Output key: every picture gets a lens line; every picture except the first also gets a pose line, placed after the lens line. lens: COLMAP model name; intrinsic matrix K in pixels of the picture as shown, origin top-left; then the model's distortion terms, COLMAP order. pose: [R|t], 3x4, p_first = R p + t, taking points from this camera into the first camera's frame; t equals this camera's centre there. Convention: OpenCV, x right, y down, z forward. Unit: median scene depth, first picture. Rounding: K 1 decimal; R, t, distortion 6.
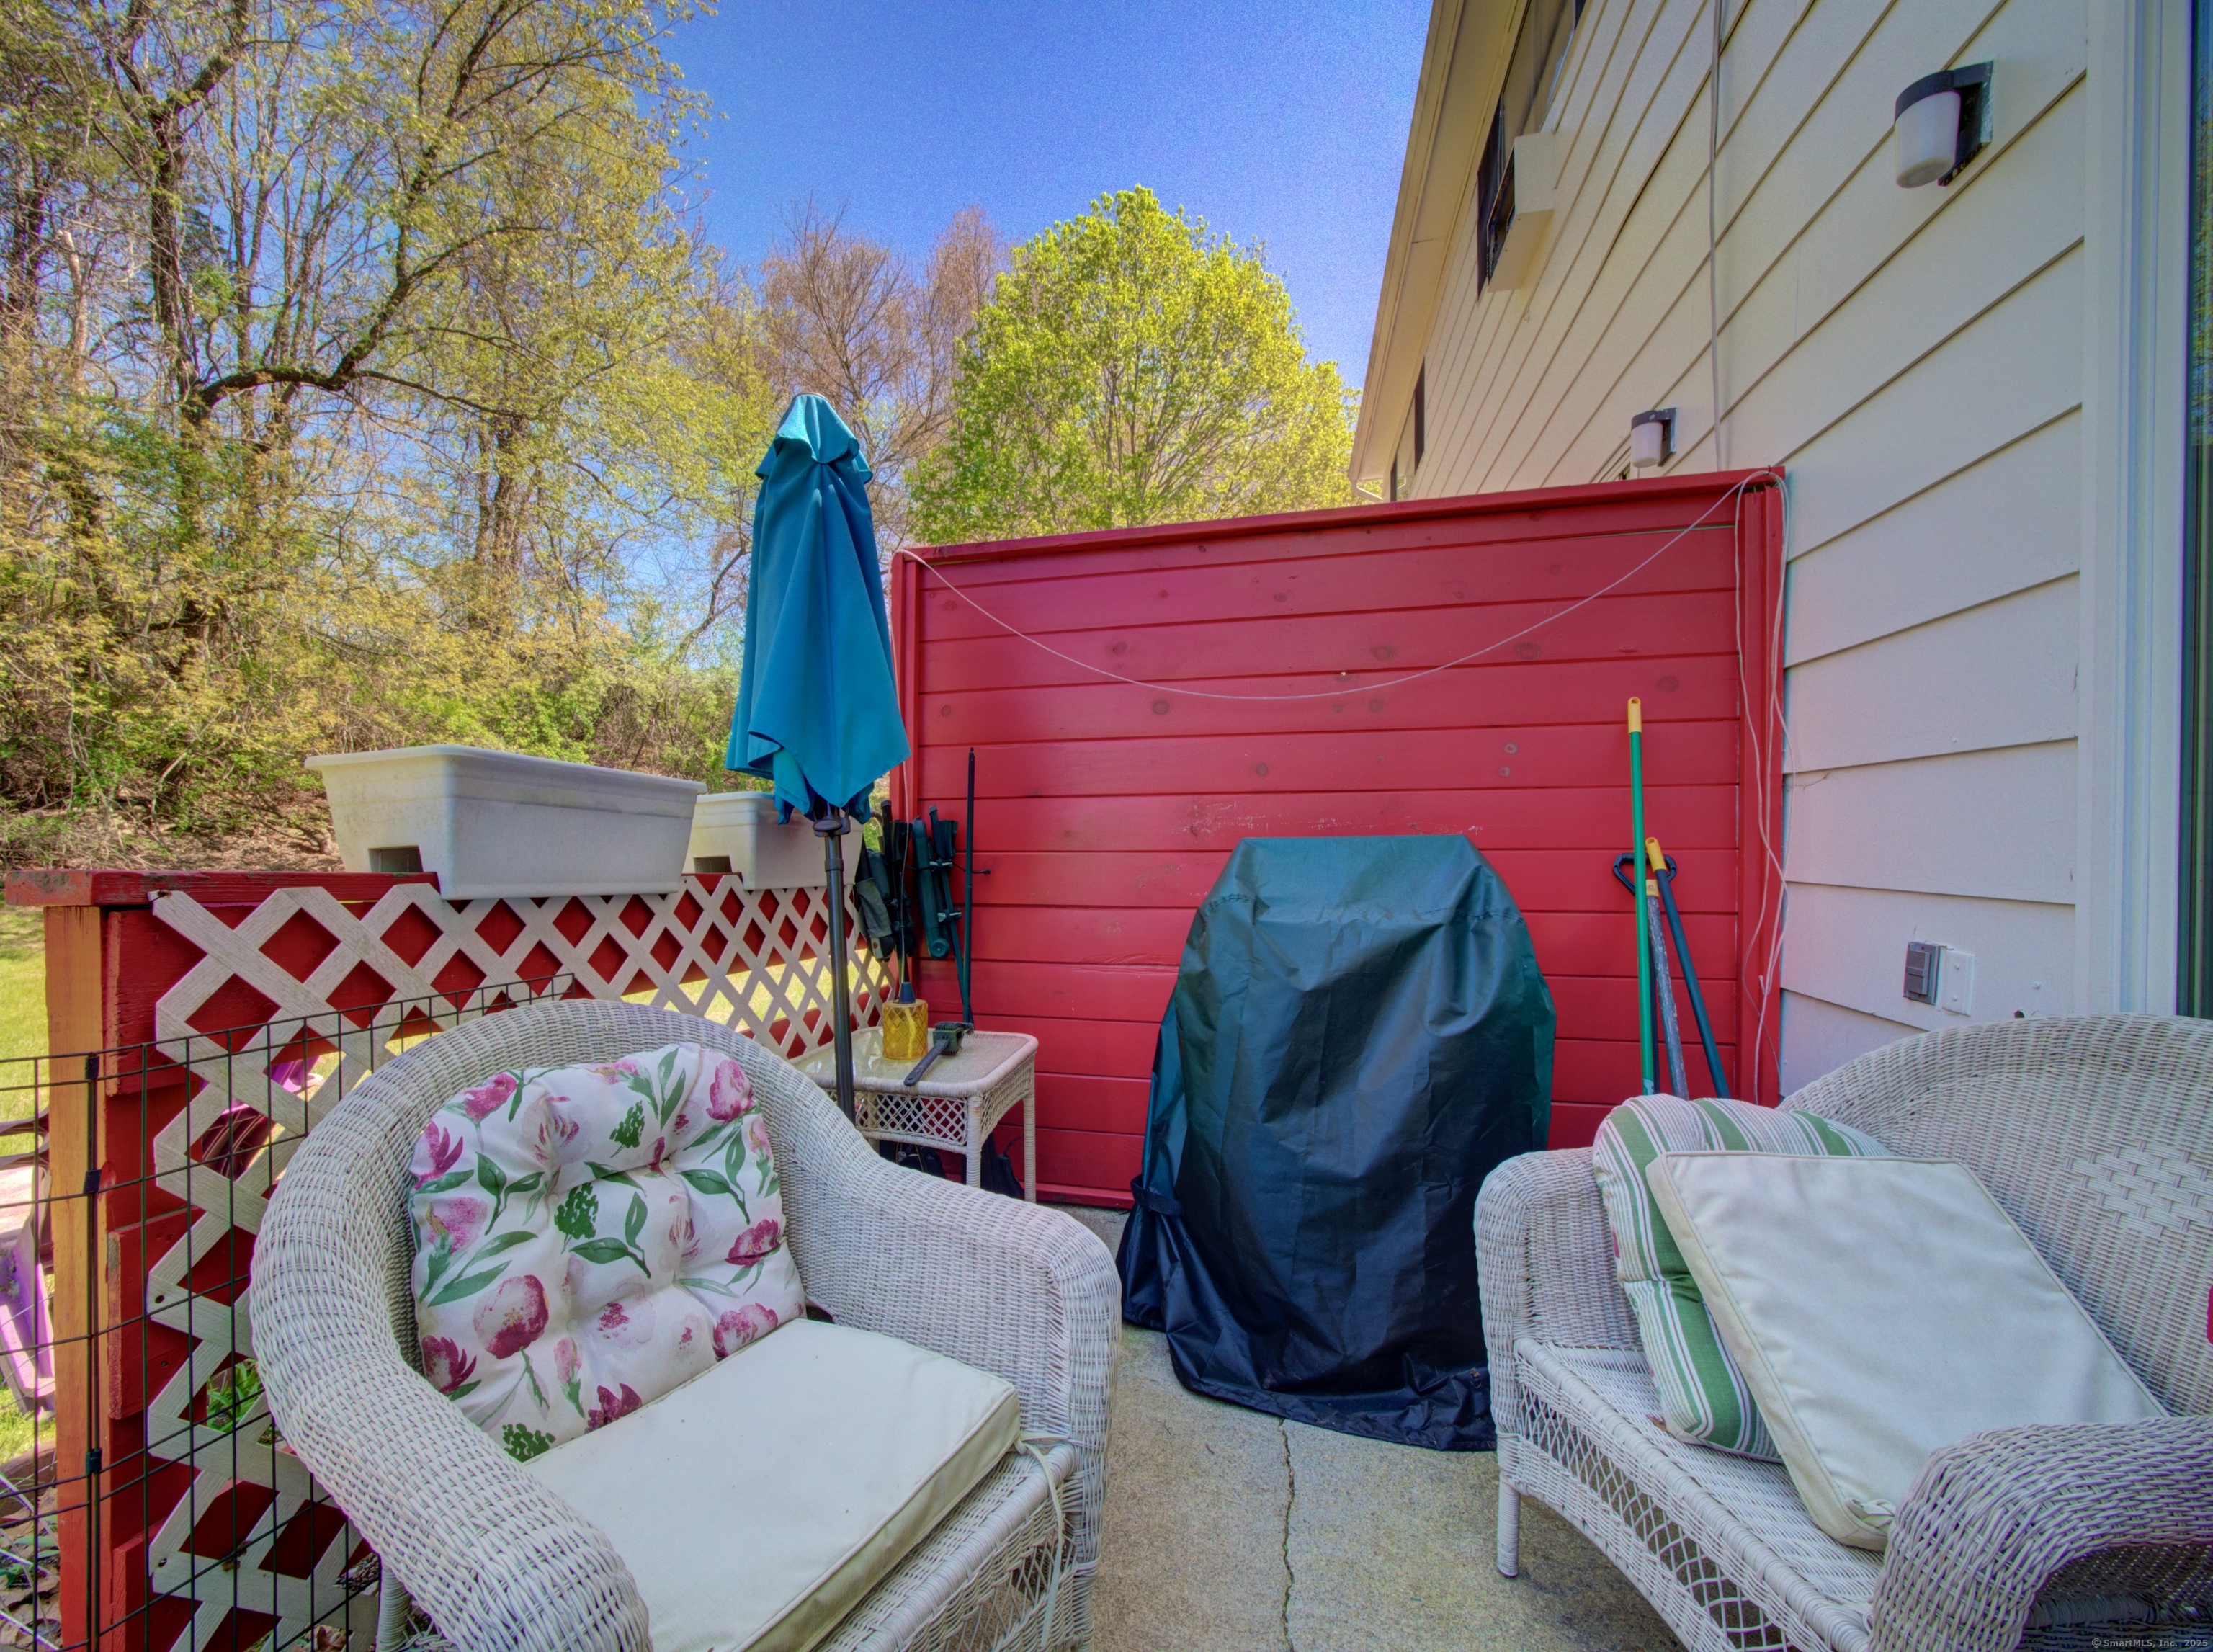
lens RADIAL K [[800.0, 0, 1034.8], [0, 800.0, 851.2], [0, 0, 1]] dist [-0.006496, -0.000027]
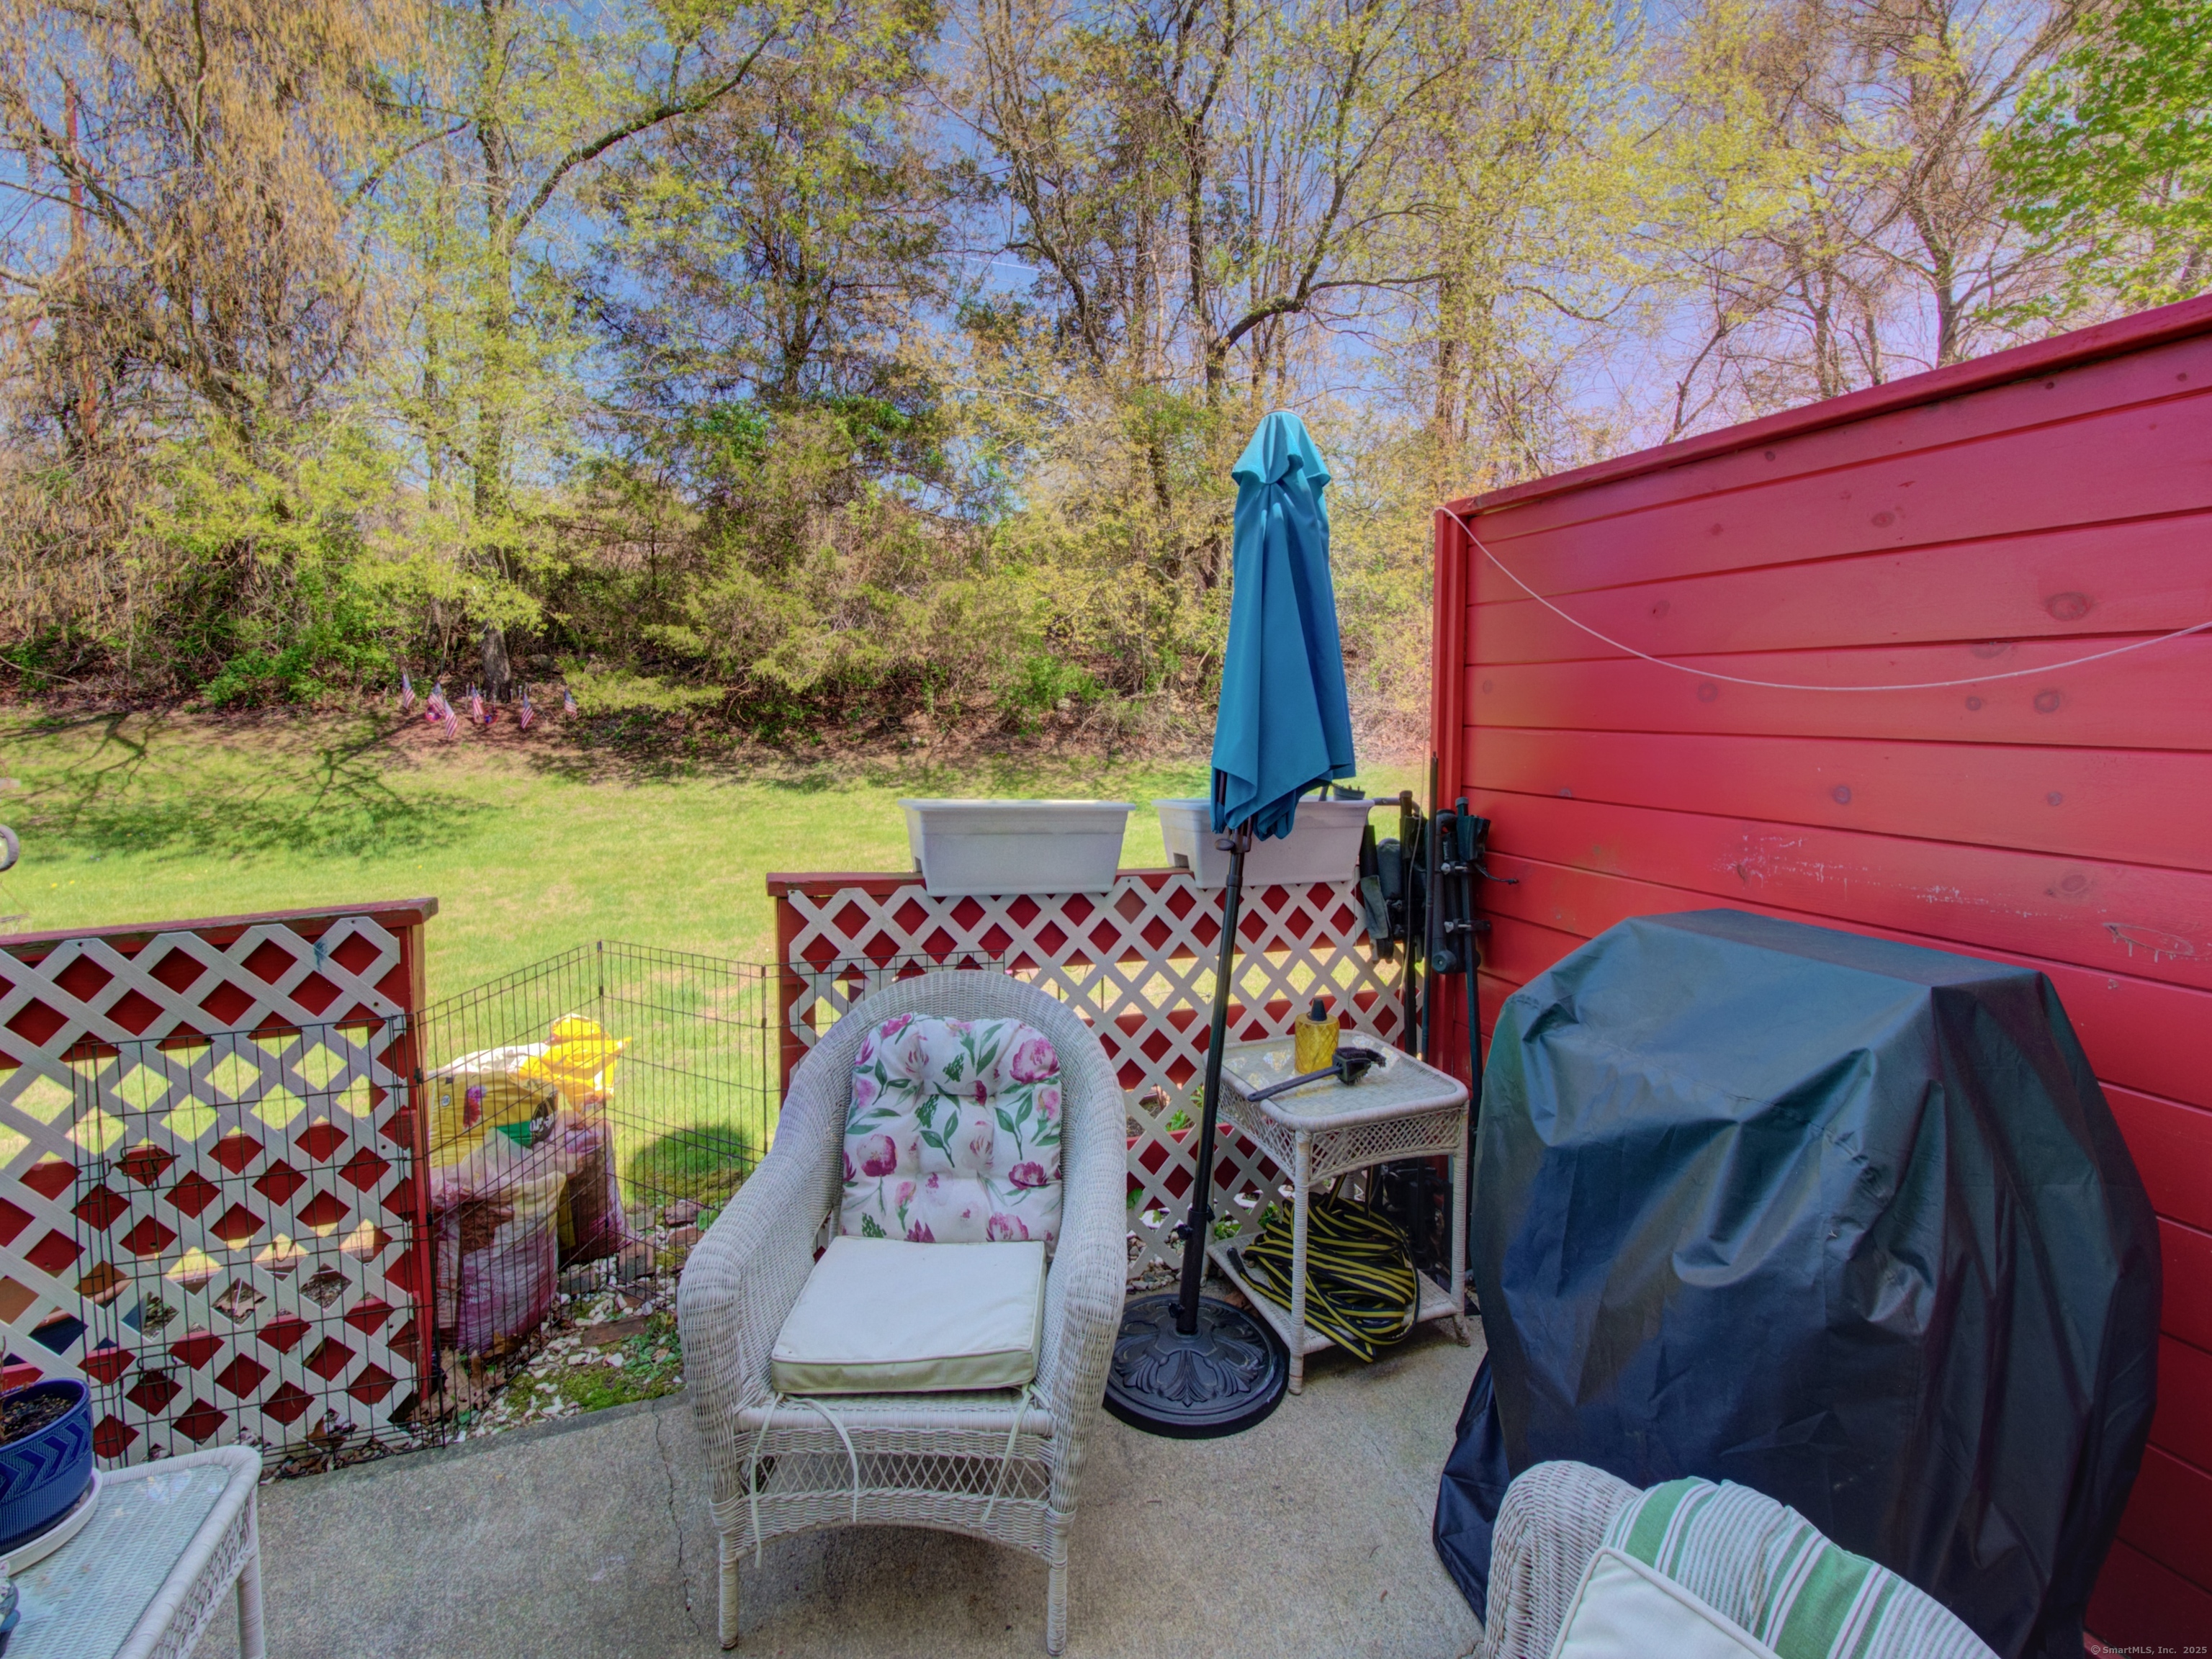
lens RADIAL K [[1010.4, 0, 1196.9], [0, 1010.4, 774.3], [0, 0, 1]] dist [-0.002854, 0.000190]
pose [[0.601950, 0.065096, -0.795876, 1.230033], [-0.008295, 0.997128, 0.075282, -0.351803], [0.798491, -0.038714, 0.600761, 0.219762]]
